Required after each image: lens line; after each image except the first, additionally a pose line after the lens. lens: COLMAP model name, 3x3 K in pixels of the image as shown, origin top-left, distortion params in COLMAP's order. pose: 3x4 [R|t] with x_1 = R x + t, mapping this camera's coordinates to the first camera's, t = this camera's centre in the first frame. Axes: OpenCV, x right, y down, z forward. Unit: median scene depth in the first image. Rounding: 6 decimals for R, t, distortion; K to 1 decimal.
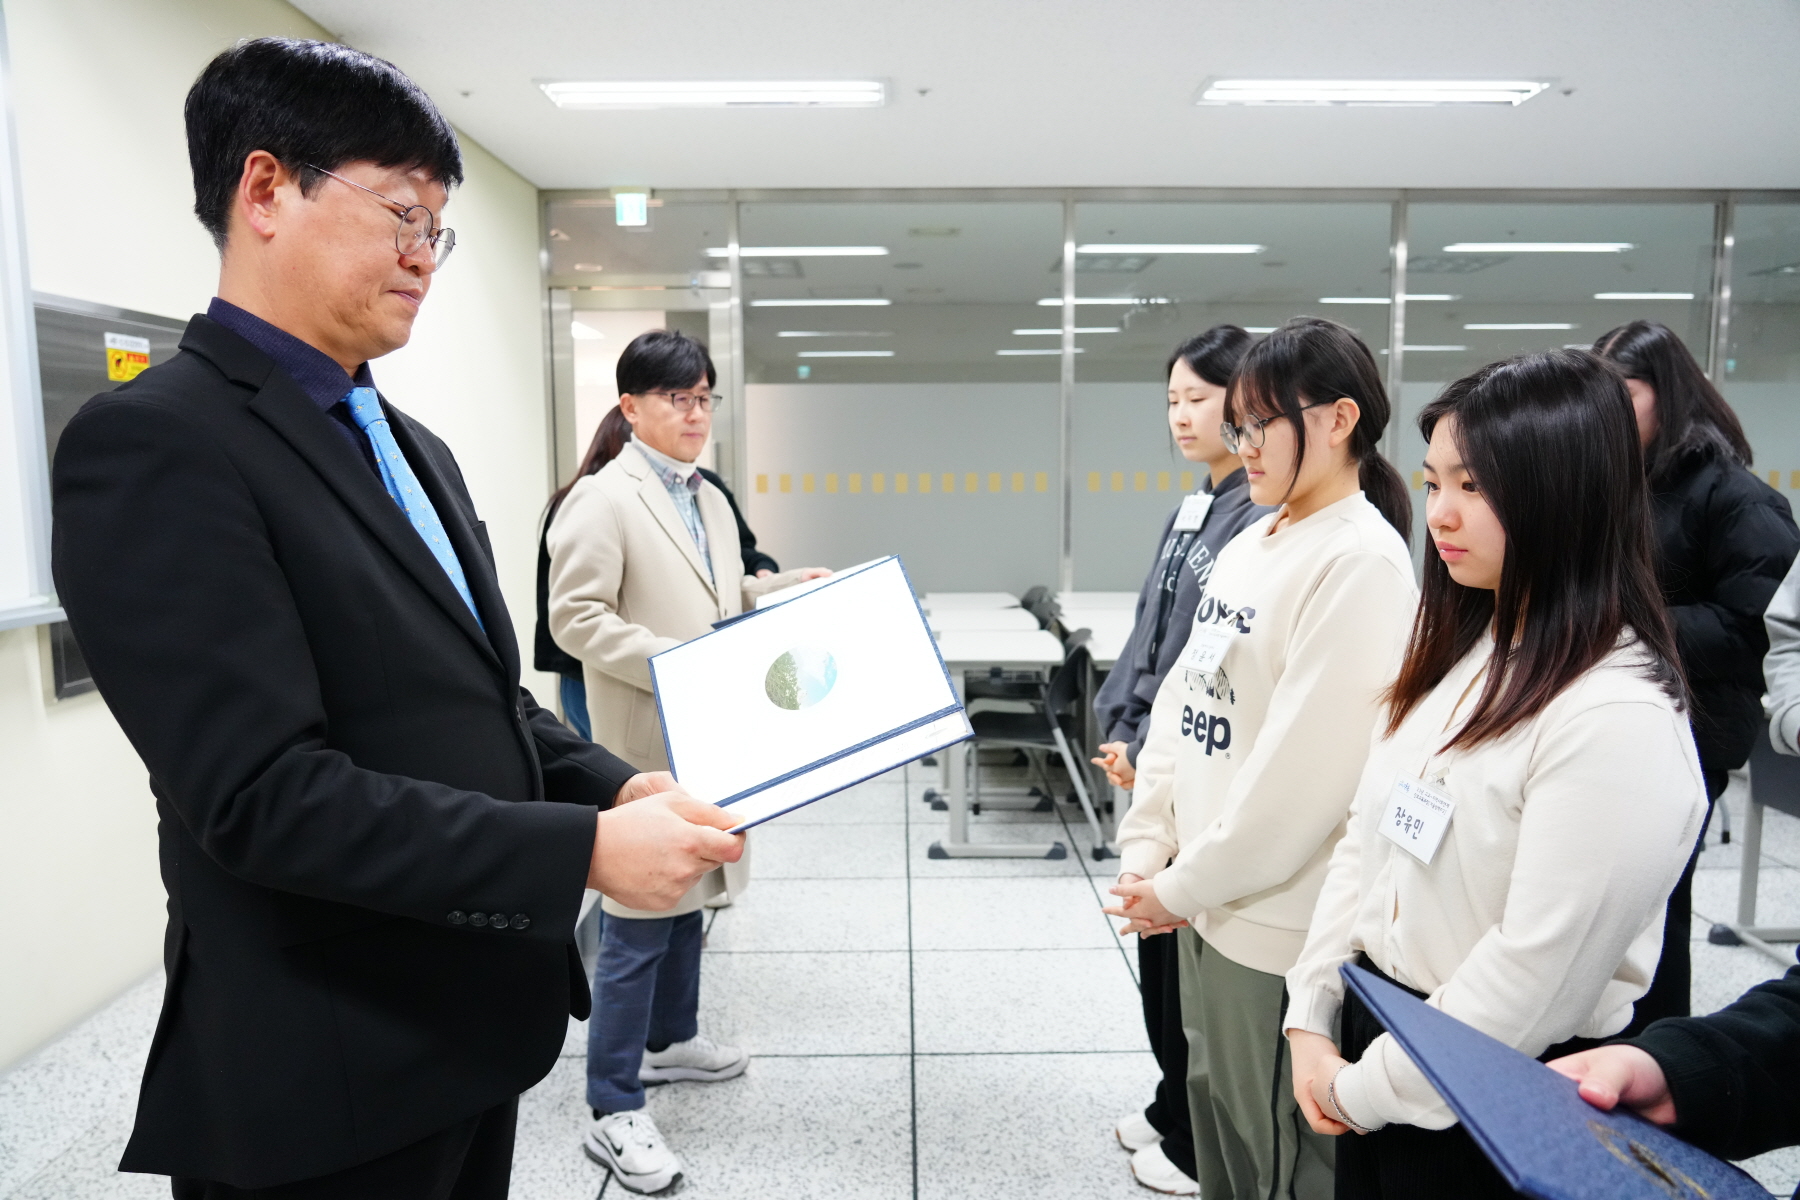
lens RADIAL K [[1201.7, 0, 904.3], [0, 1201.7, 598.3], [0, 0, 1]] dist [-0.024328, 0.019698]
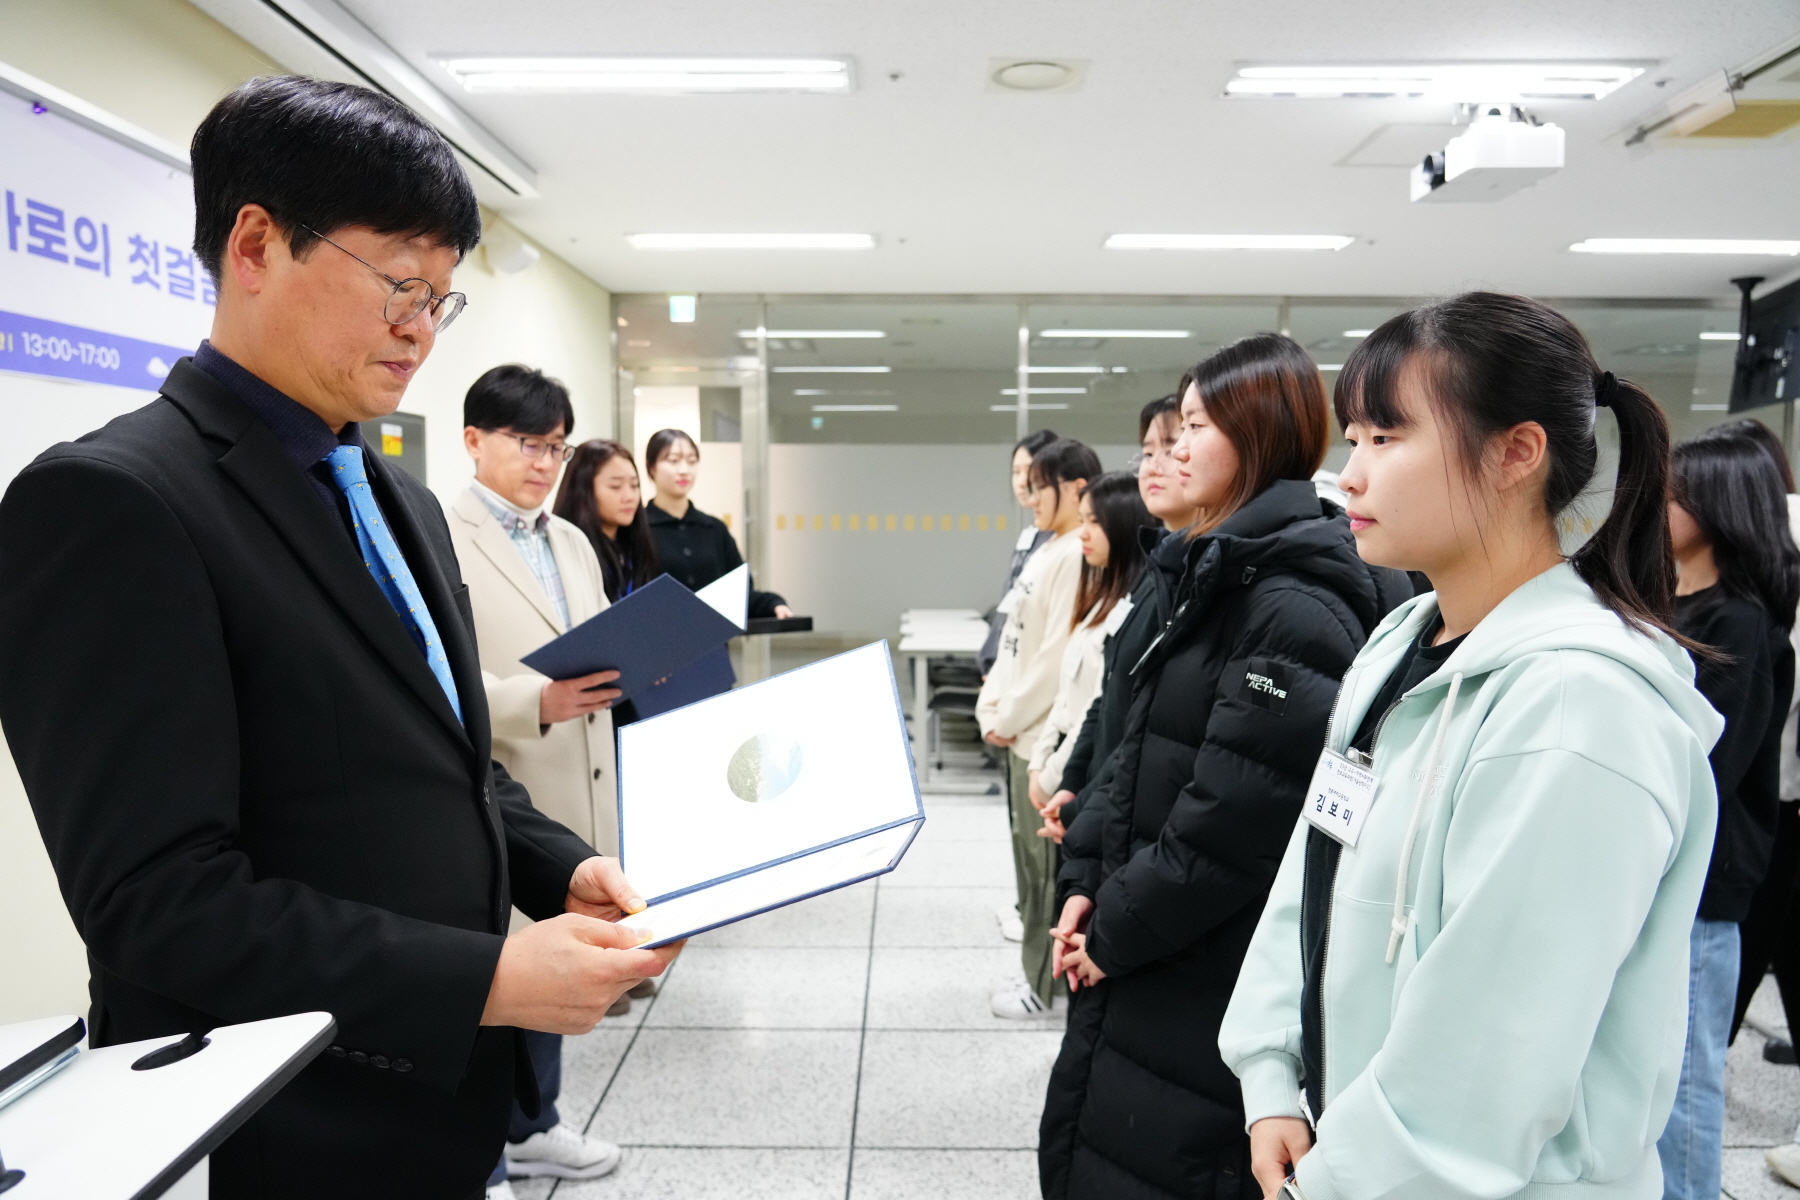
lens RADIAL K [[1201.7, 0, 910.3], [0, 1201.7, 598.5], [0, 0, 1]] dist [-0.024328, 0.019698]
pose [[0.999948, 0.008510, -0.005594, 0.033086], [-0.008695, 0.999385, -0.033961, 0.034555], [0.005302, 0.034008, 0.999408, -0.340168]]
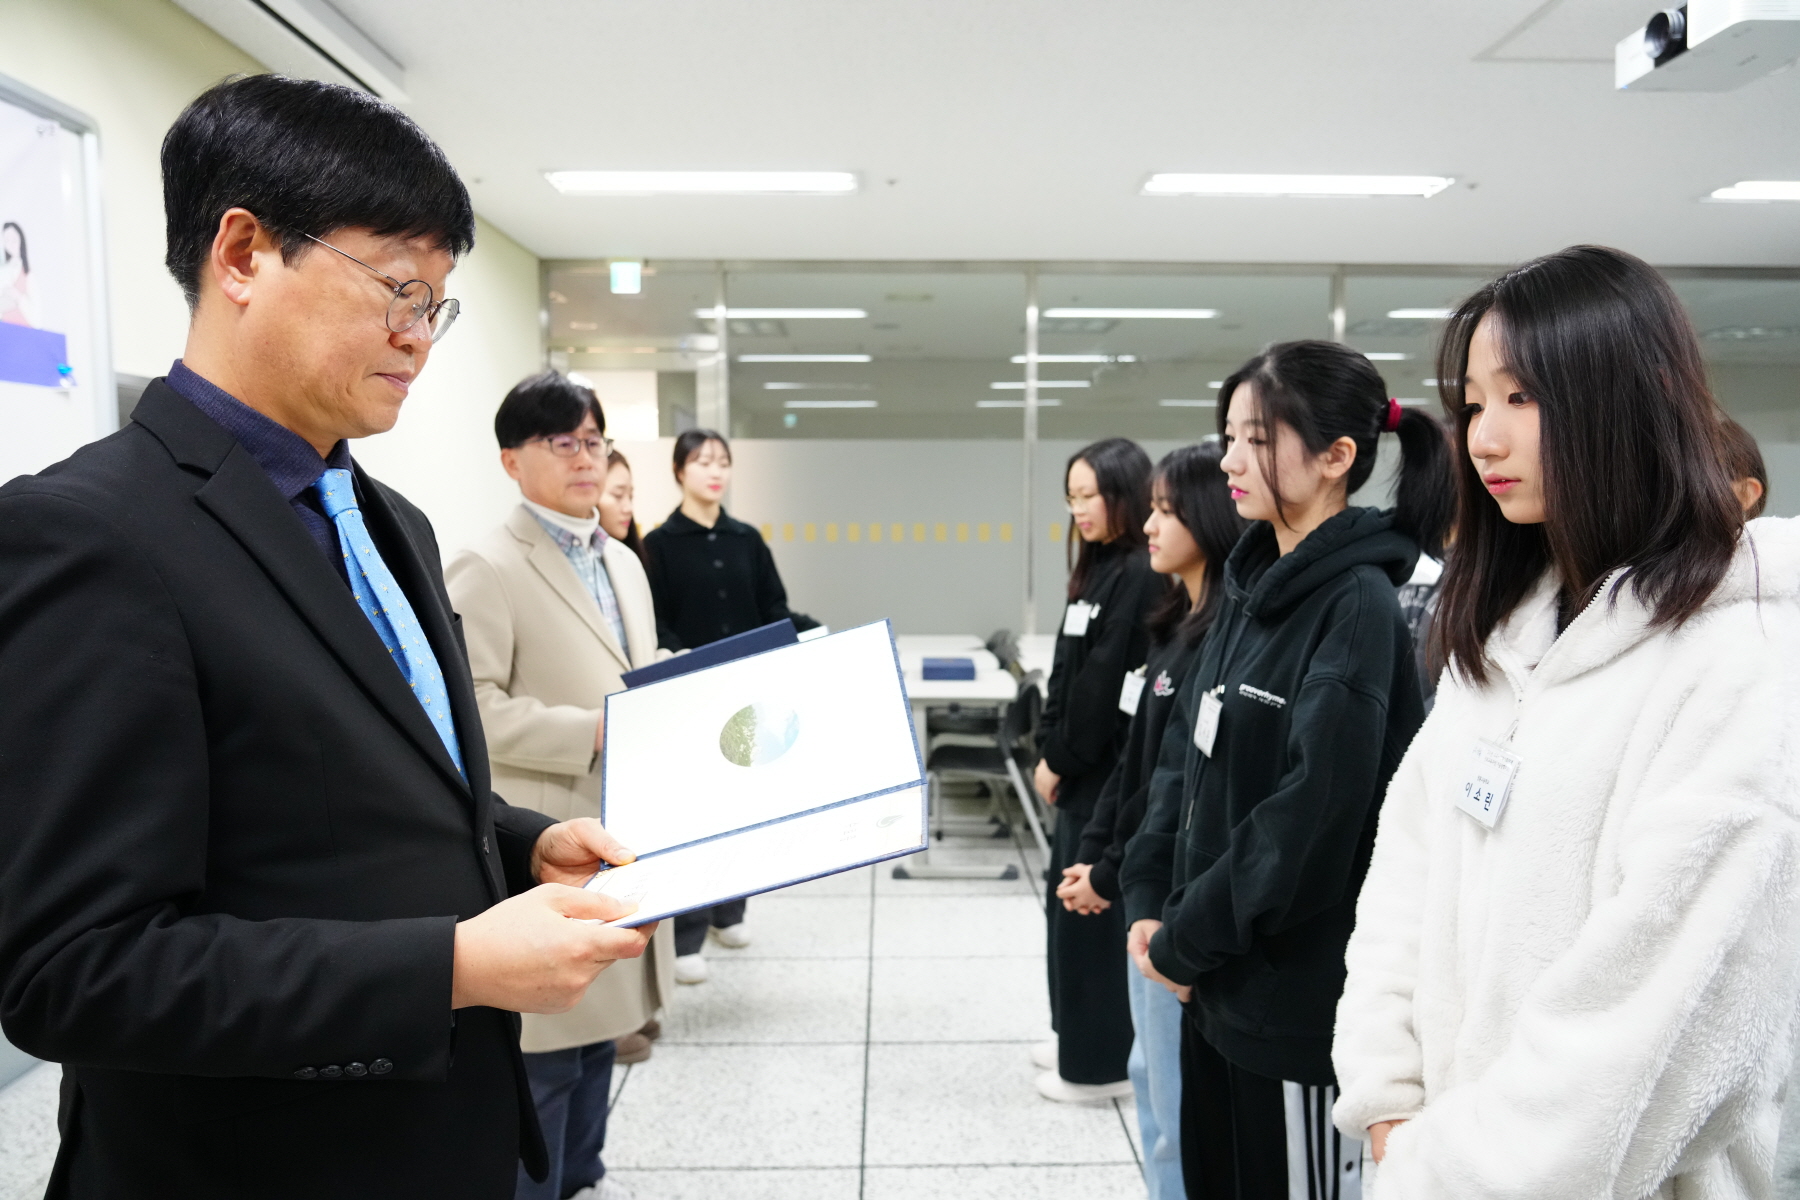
lens RADIAL K [[1201.7, 0, 903.9], [0, 1201.7, 598.6], [0, 0, 1]] dist [-0.024328, 0.019698]
pose [[0.999940, 0.005295, 0.009543, 0.016859], [-0.004951, 0.999350, -0.035716, 0.001134], [-0.009726, 0.035666, 0.999316, -0.085460]]
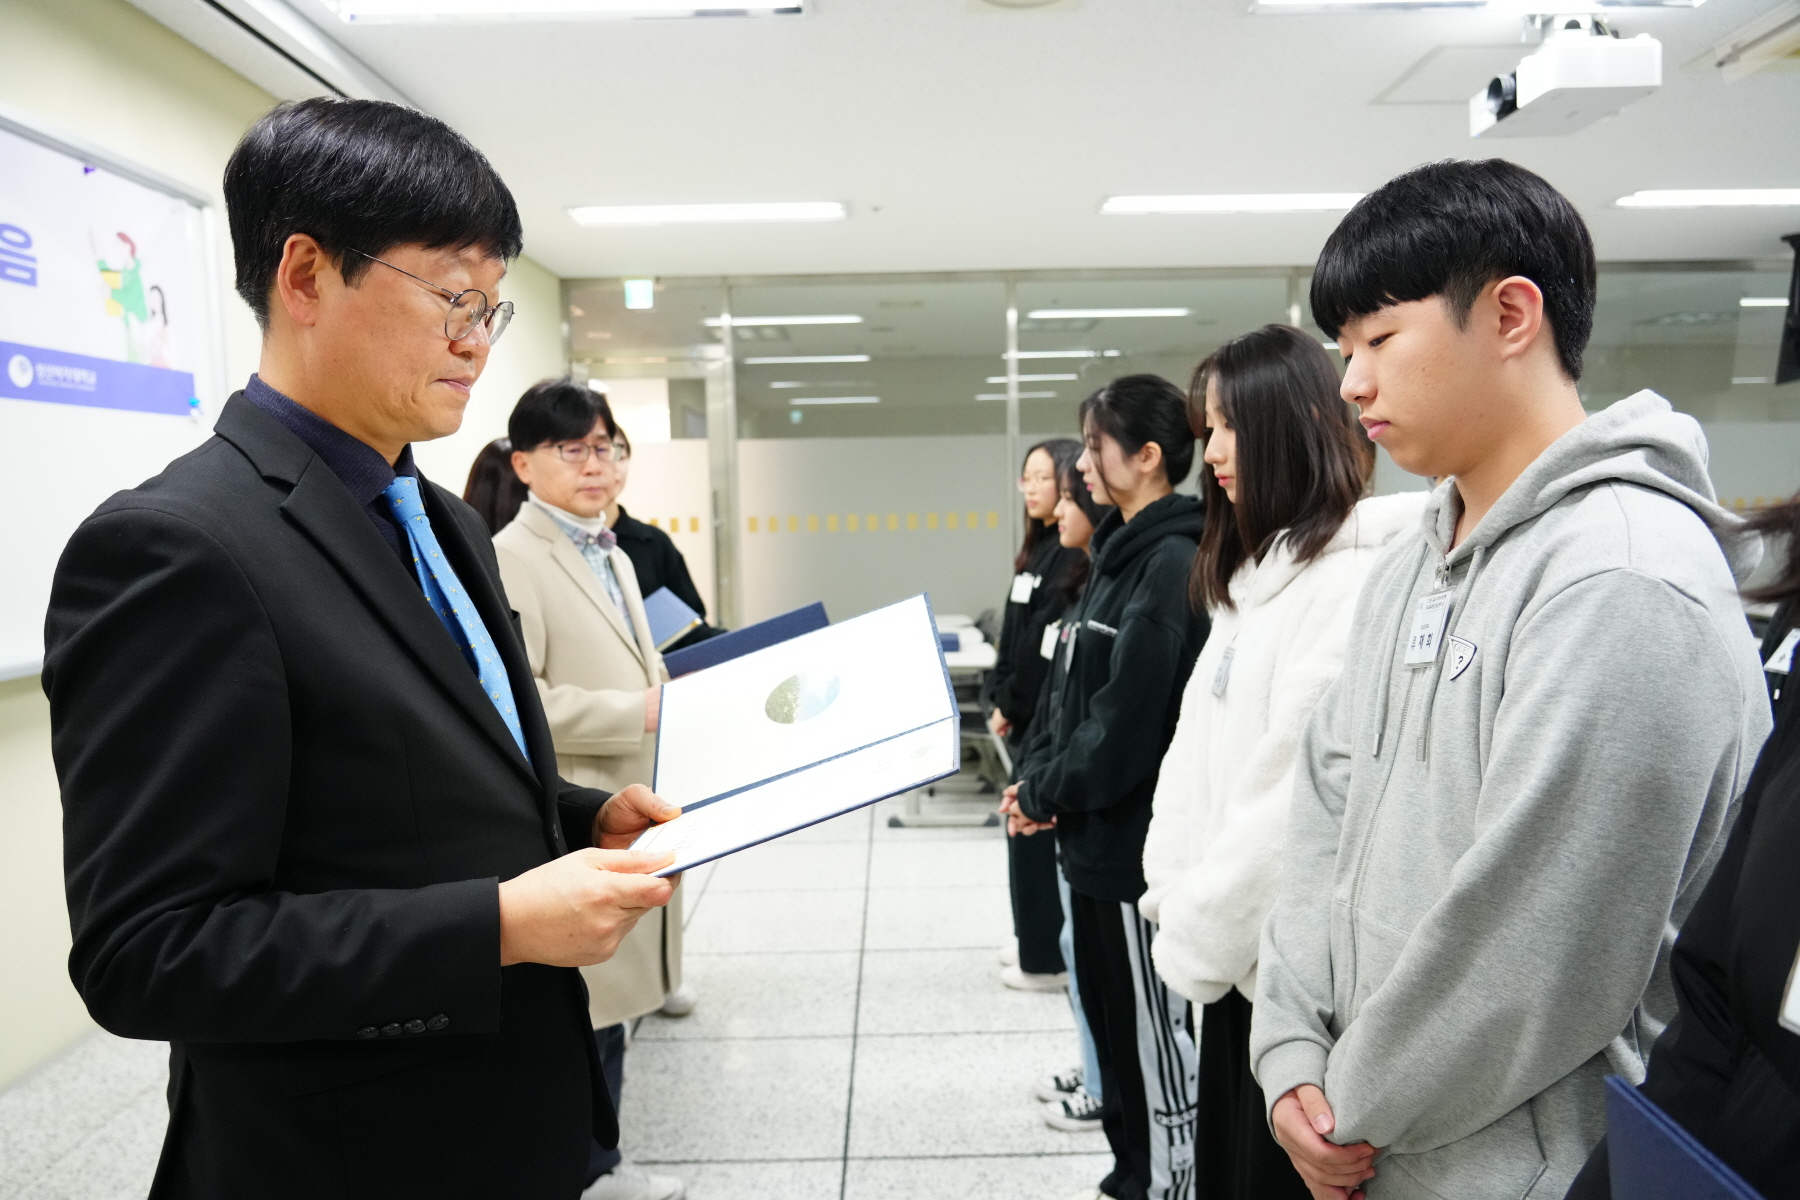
lens RADIAL K [[1201.7, 0, 905.0], [0, 1201.7, 598.7], [0, 0, 1]] dist [-0.024328, 0.019698]
pose [[0.999893, -0.014607, 0.000135, 0.036017], [0.014605, 0.999501, -0.028011, 0.014493], [0.000274, 0.028010, 0.999608, -0.210359]]
